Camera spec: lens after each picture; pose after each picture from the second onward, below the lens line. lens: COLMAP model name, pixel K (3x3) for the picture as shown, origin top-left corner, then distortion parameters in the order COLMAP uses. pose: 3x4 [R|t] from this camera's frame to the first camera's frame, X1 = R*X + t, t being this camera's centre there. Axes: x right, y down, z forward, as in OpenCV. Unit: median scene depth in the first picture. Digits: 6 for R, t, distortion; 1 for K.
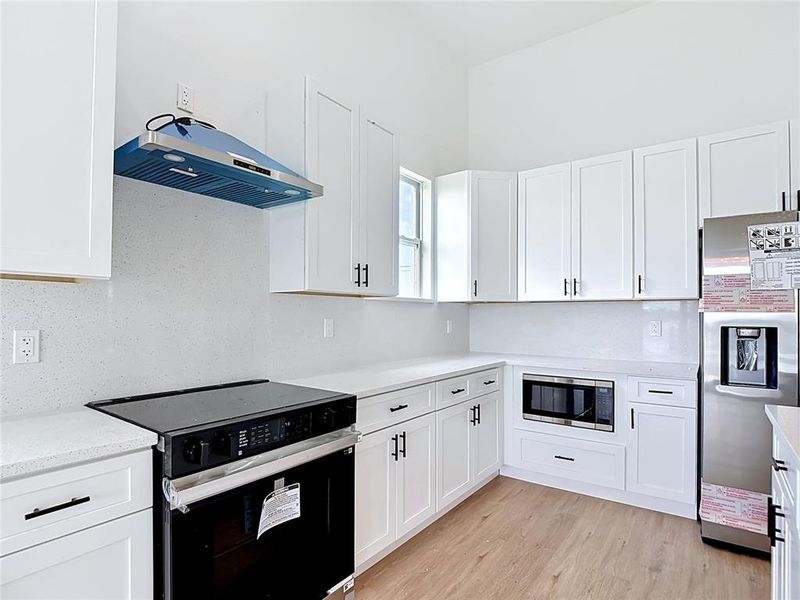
lens RADIAL K [[425.4, 0, 397.0], [0, 425.4, 311.5], [0, 0, 1]] dist [0.020008, -0.033572]
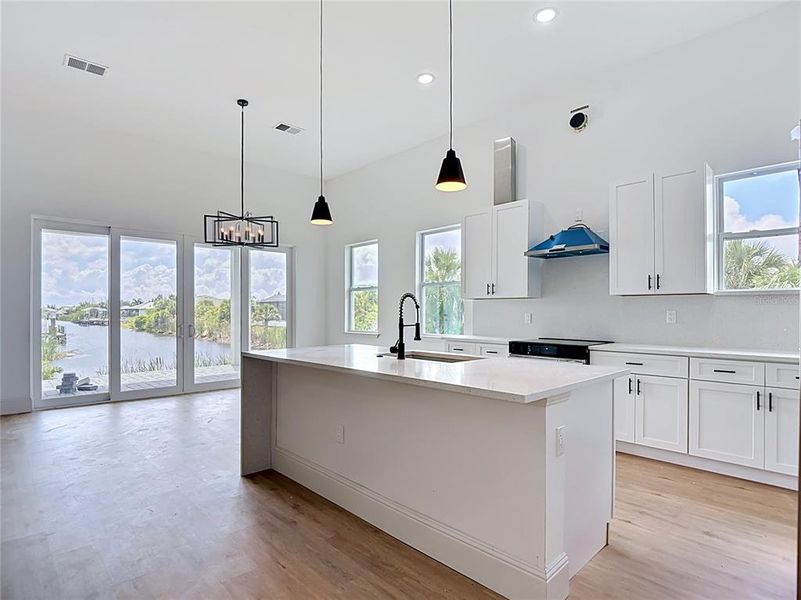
lens RADIAL K [[423.2, 0, 398.7], [0, 423.2, 309.2], [0, 0, 1]] dist [0.019214, -0.029388]
pose [[-0.169888, -0.010444, -0.985408, 1.548448], [0.004513, 0.999925, -0.011376, 0.026299], [0.985453, -0.006380, -0.169828, 0.331960]]
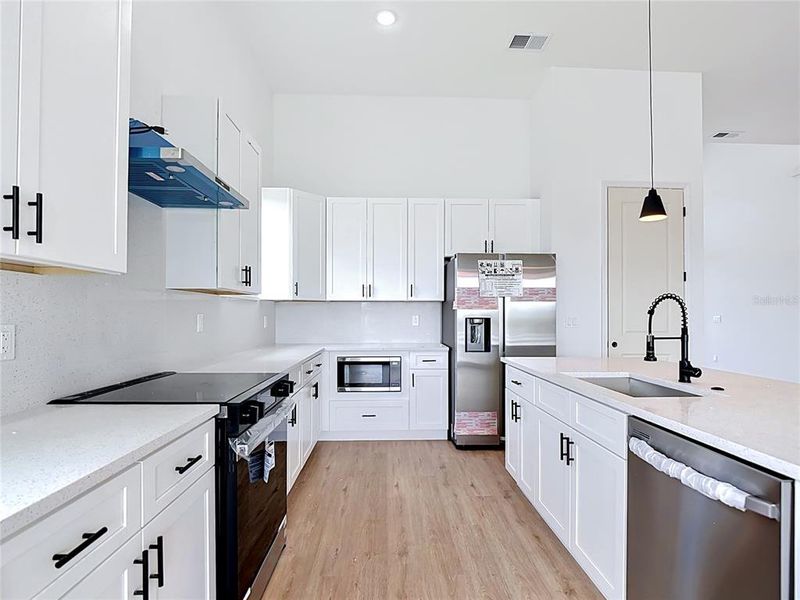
lens RADIAL K [[422.7, 0, 398.2], [0, 422.7, 309.2], [0, 0, 1]] dist [0.019214, -0.029388]
pose [[0.783094, 0.004505, 0.621887, -0.453200], [-0.003972, 0.999990, -0.002243, 0.005170], [-0.621890, -0.000714, 0.783104, -0.141488]]
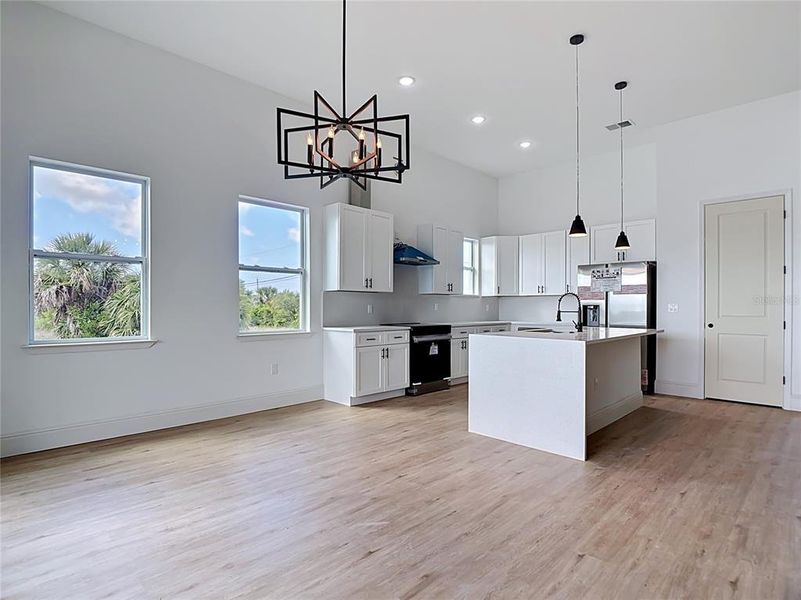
lens RADIAL K [[425.9, 0, 397.5], [0, 425.9, 311.5], [0, 0, 1]] dist [0.020008, -0.033572]
pose [[0.989390, -0.000799, -0.145283, -0.017919], [0.003539, 0.999821, 0.018597, 0.019142], [0.145242, -0.018914, 0.989215, -1.741275]]
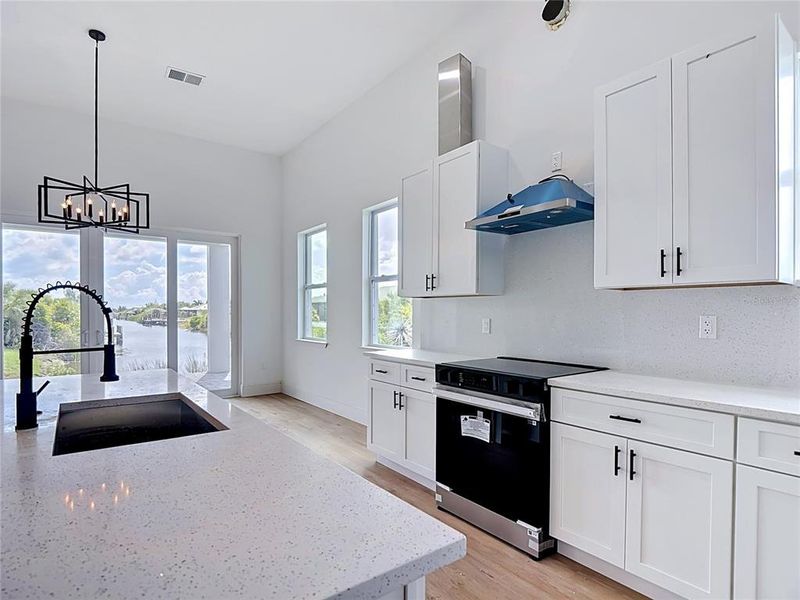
lens RADIAL K [[424.5, 0, 395.4], [0, 424.5, 313.4], [0, 0, 1]] dist [-0.005212, -0.002459]
pose [[-0.285595, -0.002433, -0.958347, 0.828794], [0.003823, 0.999986, -0.003678, 0.013778], [0.958343, -0.004714, -0.285582, 0.696998]]
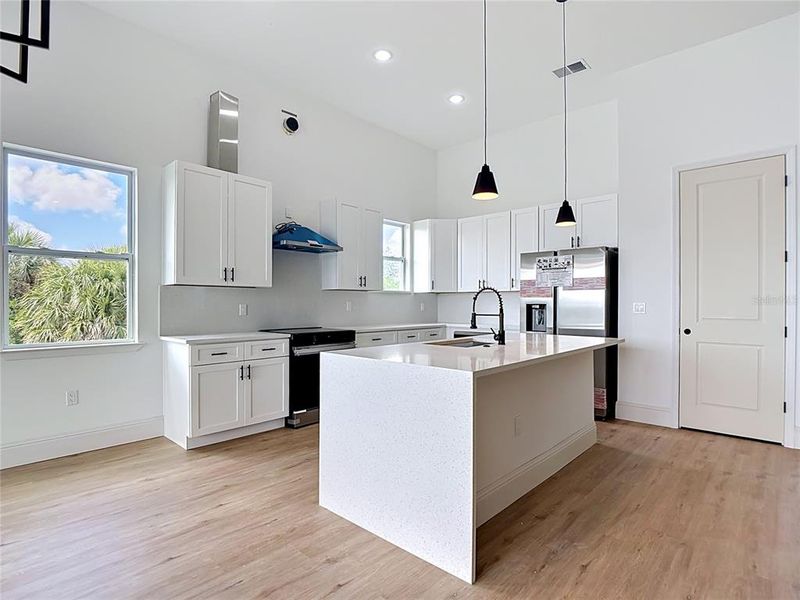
lens RADIAL K [[422.7, 0, 398.2], [0, 422.7, 309.2], [0, 0, 1]] dist [0.019214, -0.029388]
pose [[0.994407, -0.002160, -0.105598, 0.313739], [0.004426, 0.999765, 0.021233, 0.011481], [0.105527, -0.021582, 0.994182, -1.095575]]
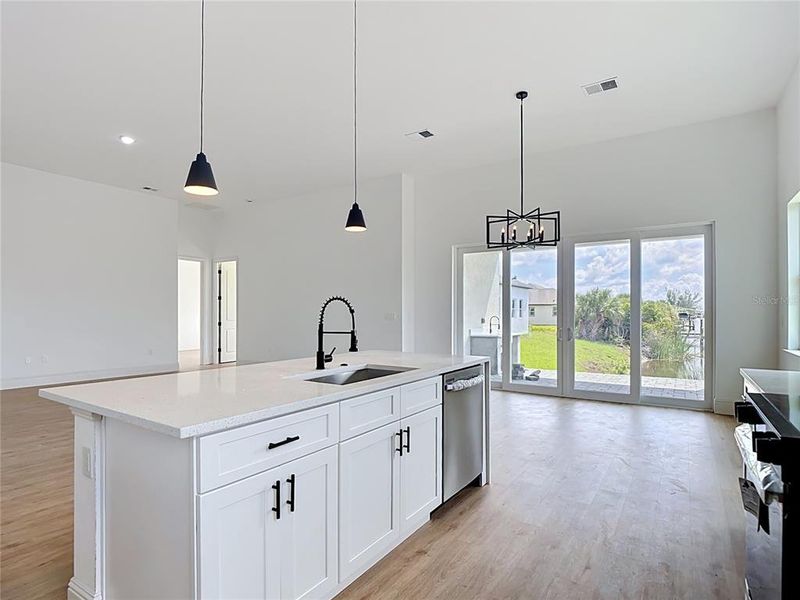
lens RADIAL K [[434.2, 0, 400.8], [0, 434.2, 311.1], [0, 0, 1]] dist [-0.005109, -0.001433]
pose [[-0.998126, -0.006118, -0.060878, 0.364965], [-0.005513, 0.999934, -0.010110, 0.016268], [0.060936, -0.009755, -0.998094, 1.169282]]
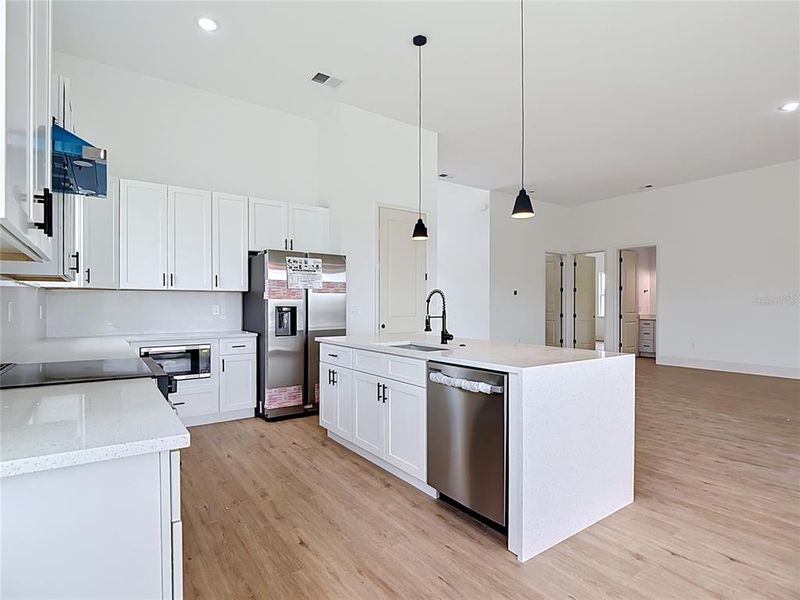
lens RADIAL K [[422.7, 0, 398.2], [0, 422.7, 309.2], [0, 0, 1]] dist [0.019214, -0.029388]
pose [[0.309963, -0.013627, 0.950651, -0.823041], [-0.005446, 0.999855, 0.016107, 0.011792], [-0.950733, -0.010170, 0.309844, -0.121466]]
